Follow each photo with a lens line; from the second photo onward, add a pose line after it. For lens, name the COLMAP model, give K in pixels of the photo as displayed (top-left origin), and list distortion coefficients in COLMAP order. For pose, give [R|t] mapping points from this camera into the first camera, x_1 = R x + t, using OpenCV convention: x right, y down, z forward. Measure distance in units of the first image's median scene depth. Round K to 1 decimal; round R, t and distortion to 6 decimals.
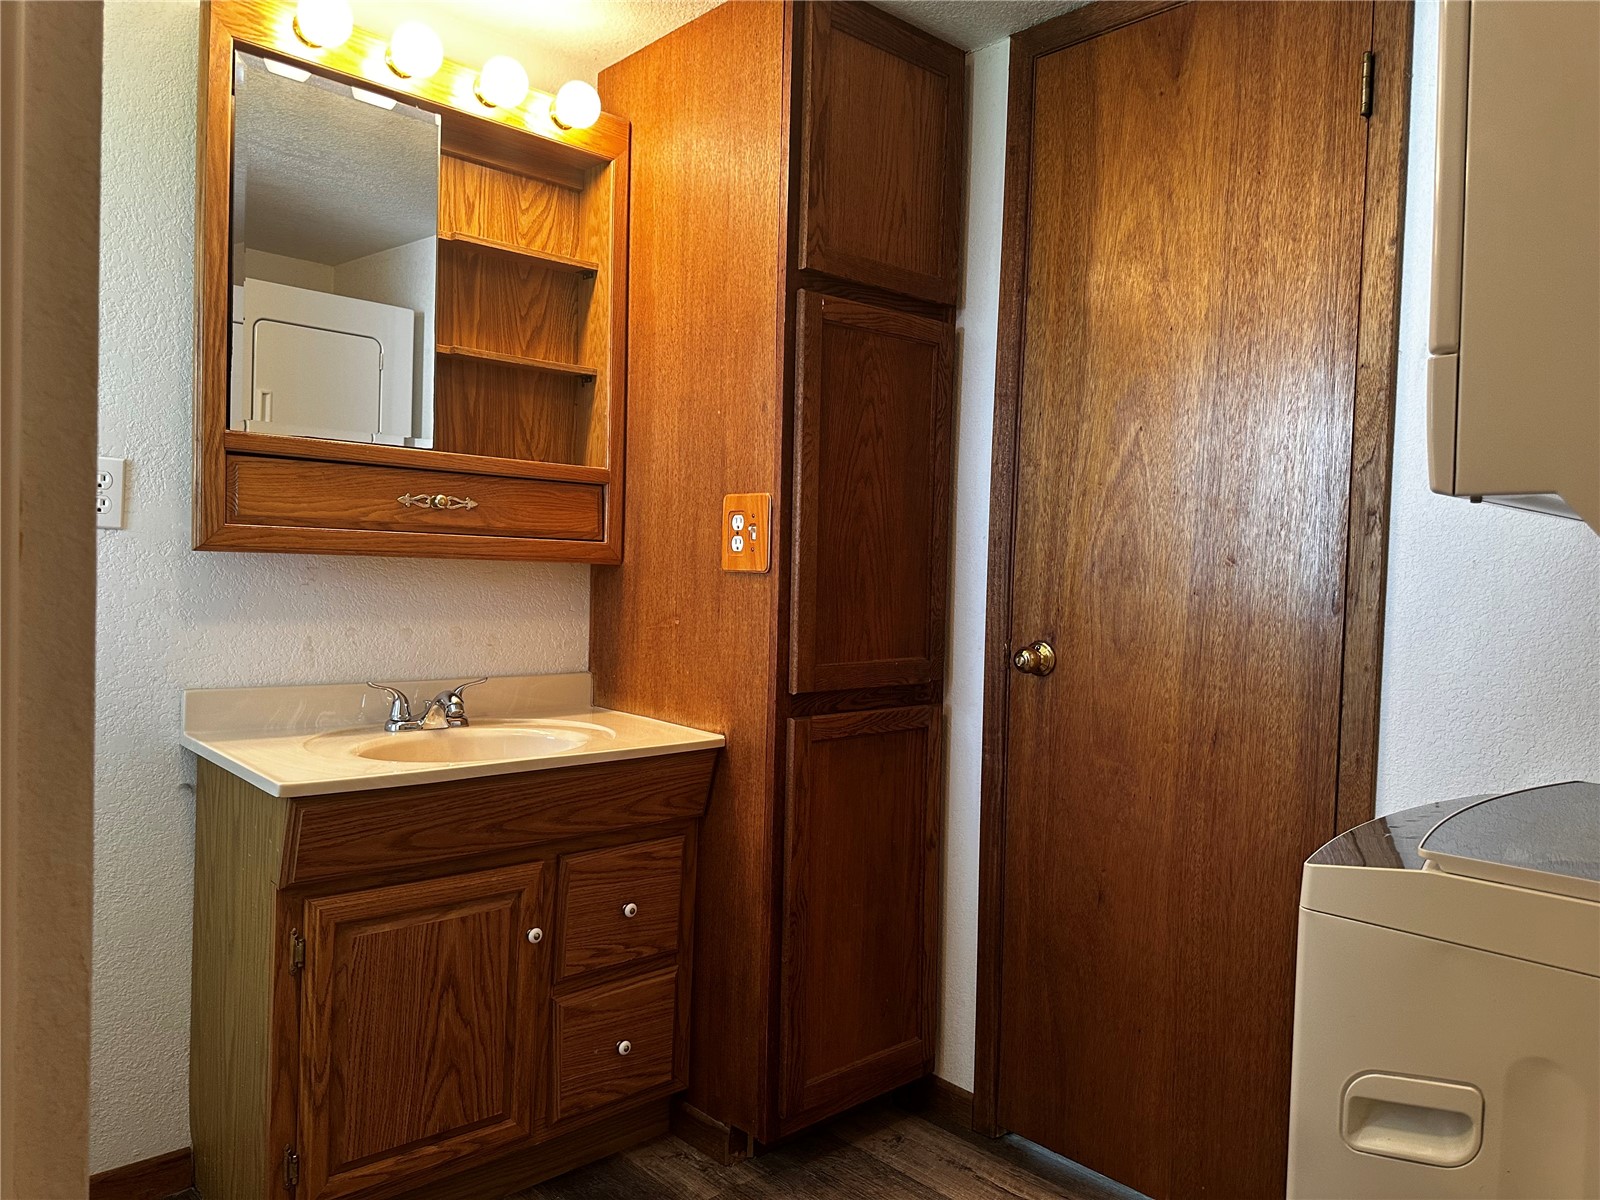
lens RADIAL K [[1115.1, 0, 811.8], [0, 1115.1, 598.9], [0, 0, 1]] dist [0.133311, -0.209643]
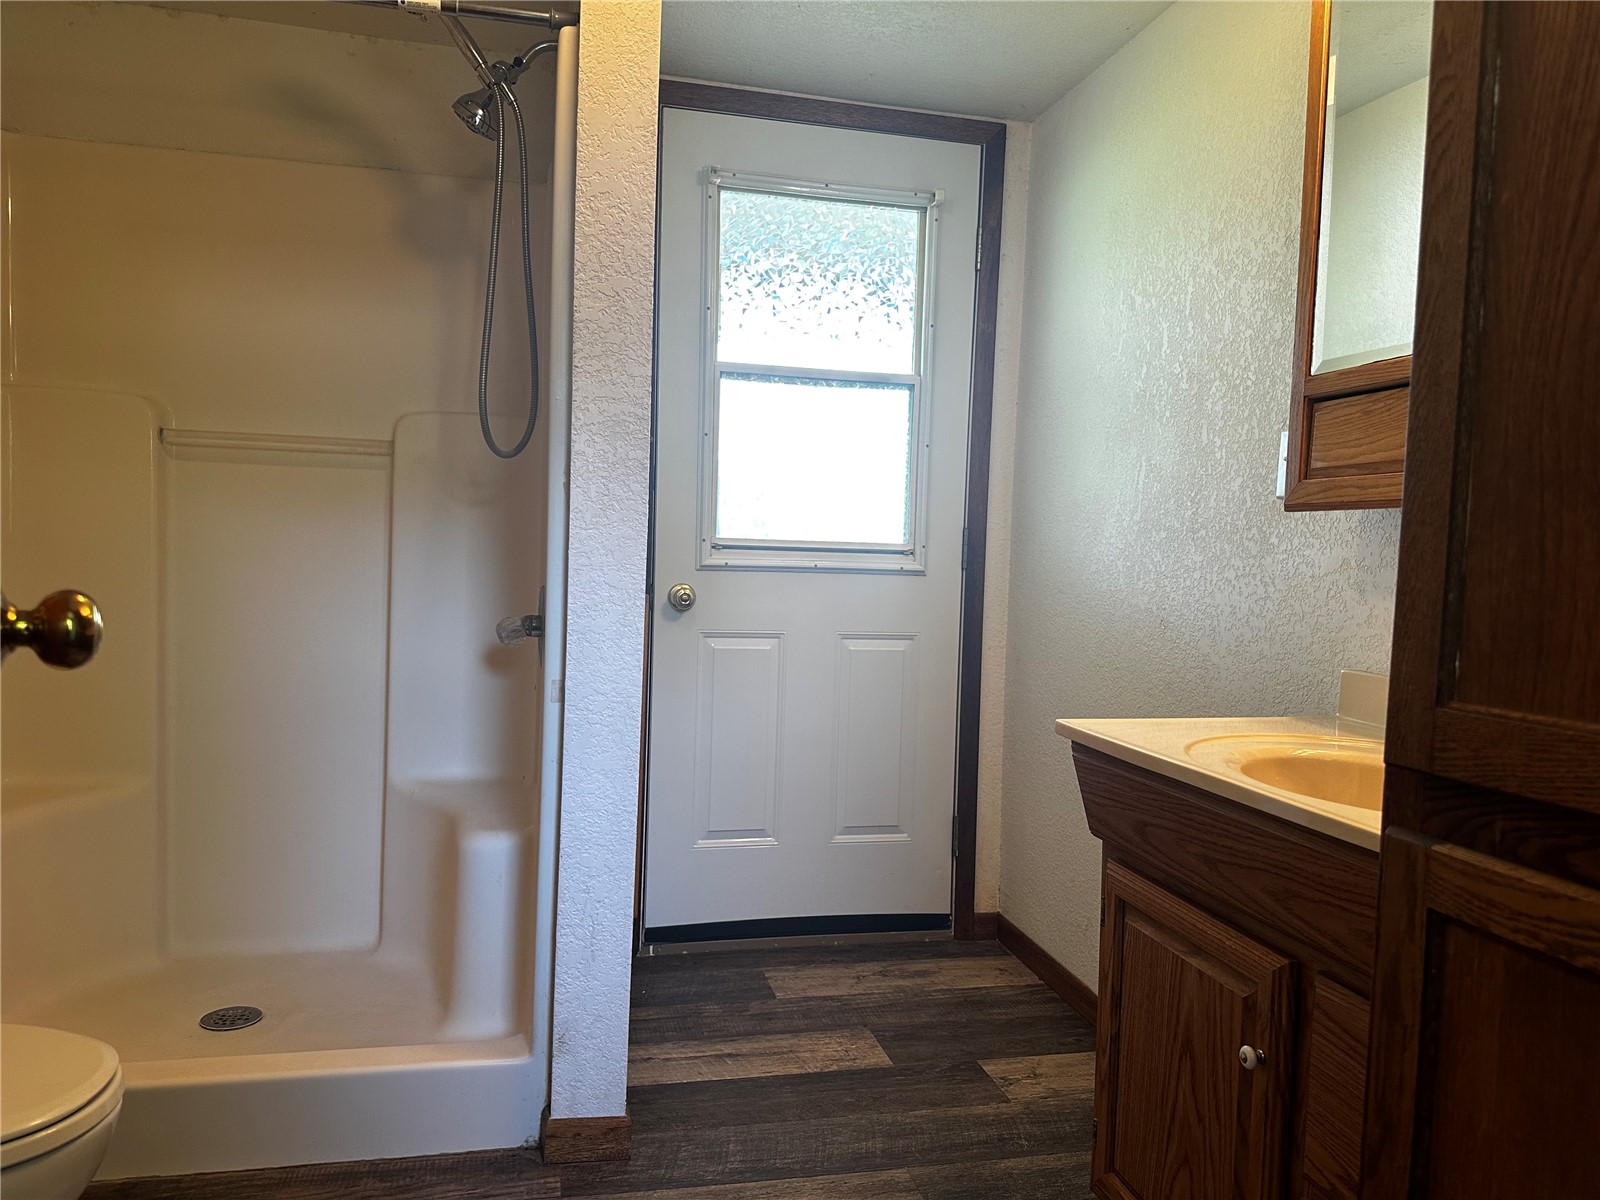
lens RADIAL K [[1115.1, 0, 811.8], [0, 1115.1, 598.9], [0, 0, 1]] dist [0.133311, -0.209643]
pose [[-0.492771, -0.015781, -0.870016, 0.476091], [-0.074587, 0.996922, 0.024163, 0.036598], [0.866957, 0.076798, -0.492431, 1.127755]]
